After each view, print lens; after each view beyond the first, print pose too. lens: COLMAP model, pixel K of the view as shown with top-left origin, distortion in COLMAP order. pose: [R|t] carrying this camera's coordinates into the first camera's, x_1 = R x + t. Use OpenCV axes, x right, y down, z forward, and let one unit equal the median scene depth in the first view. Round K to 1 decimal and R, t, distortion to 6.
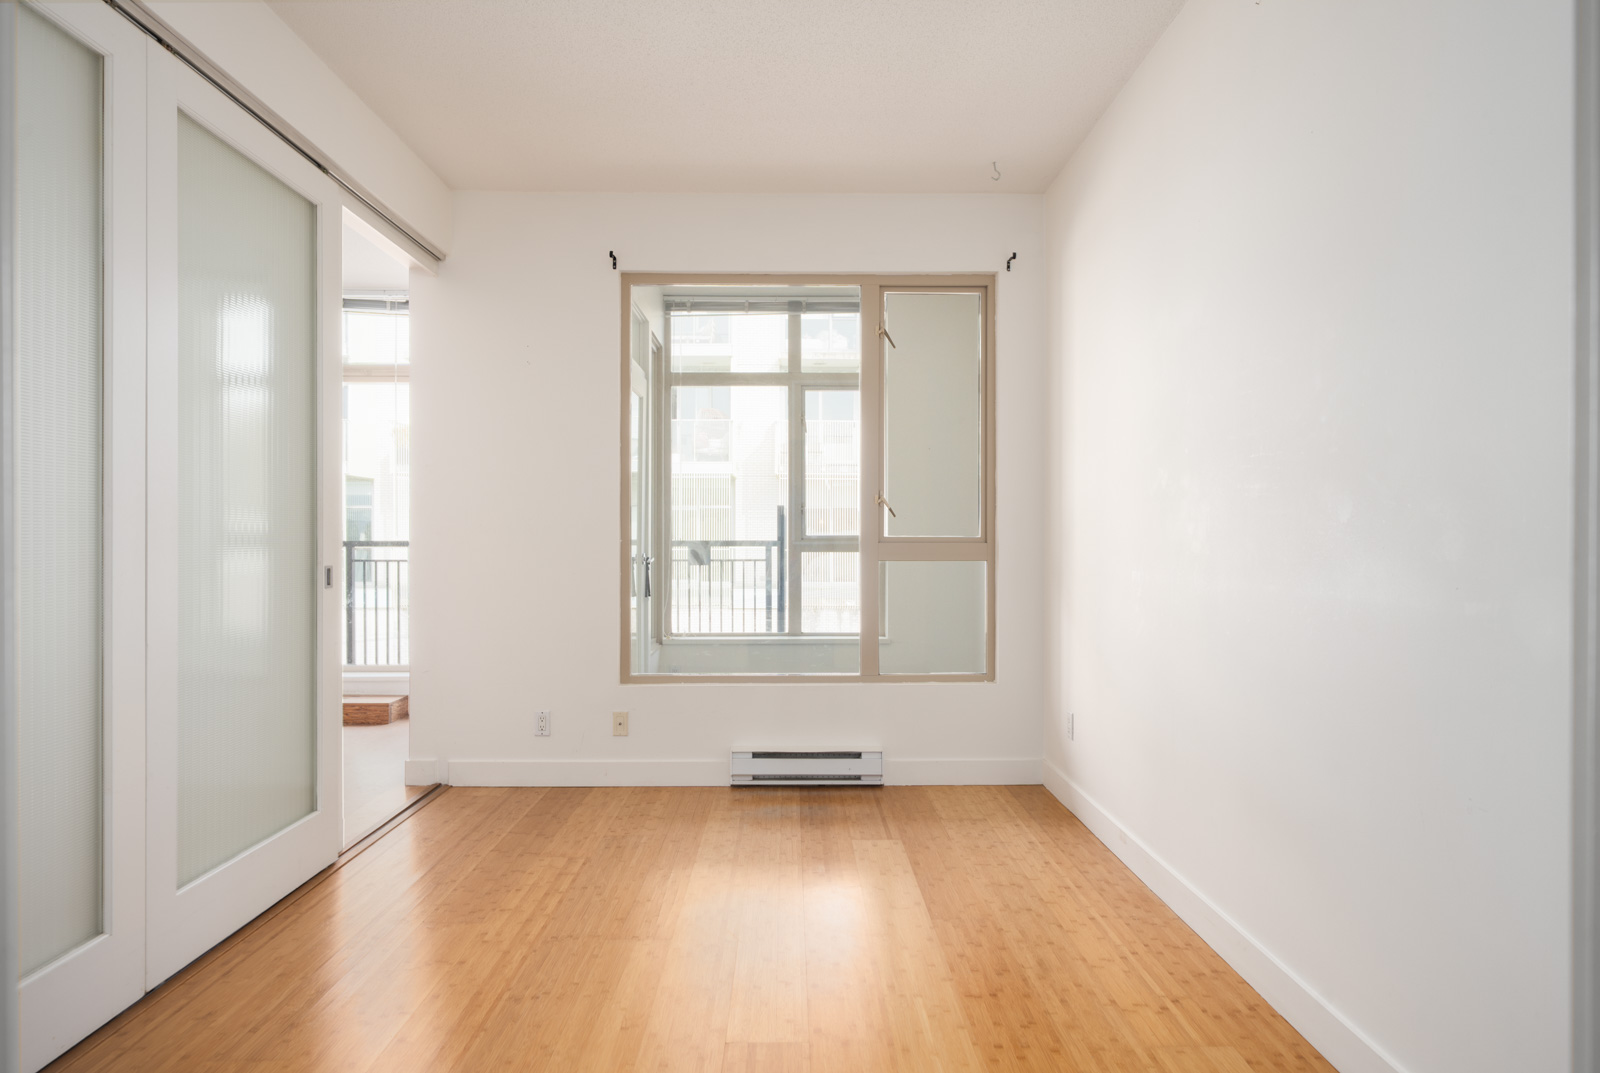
lens RADIAL K [[875.3, 0, 797.1], [0, 875.3, 528.5], [0, 0, 1]] dist [-0.000323, 0.004488]
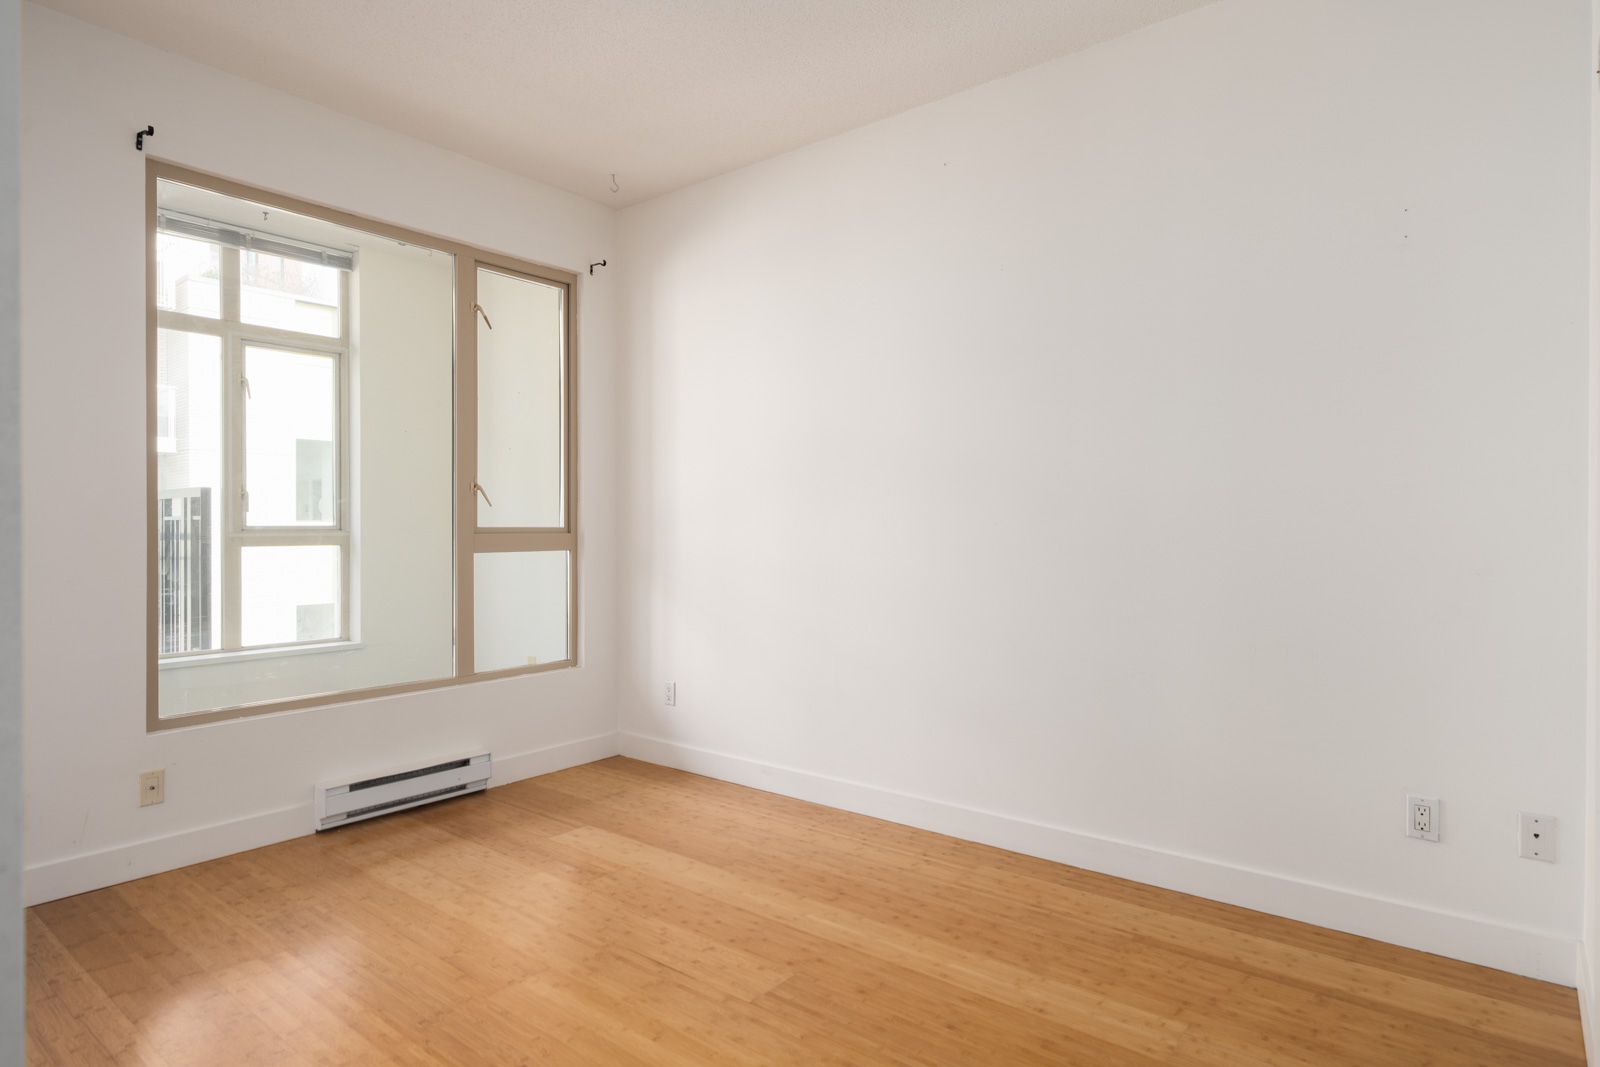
lens RADIAL K [[875.3, 0, 797.7], [0, 875.3, 528.0], [0, 0, 1]] dist [-0.000323, 0.004488]
pose [[0.643087, -0.000672, 0.765793, -0.458012], [-0.006198, 0.999962, 0.006082, 0.002508], [-0.765768, -0.008658, 0.643059, 0.148379]]
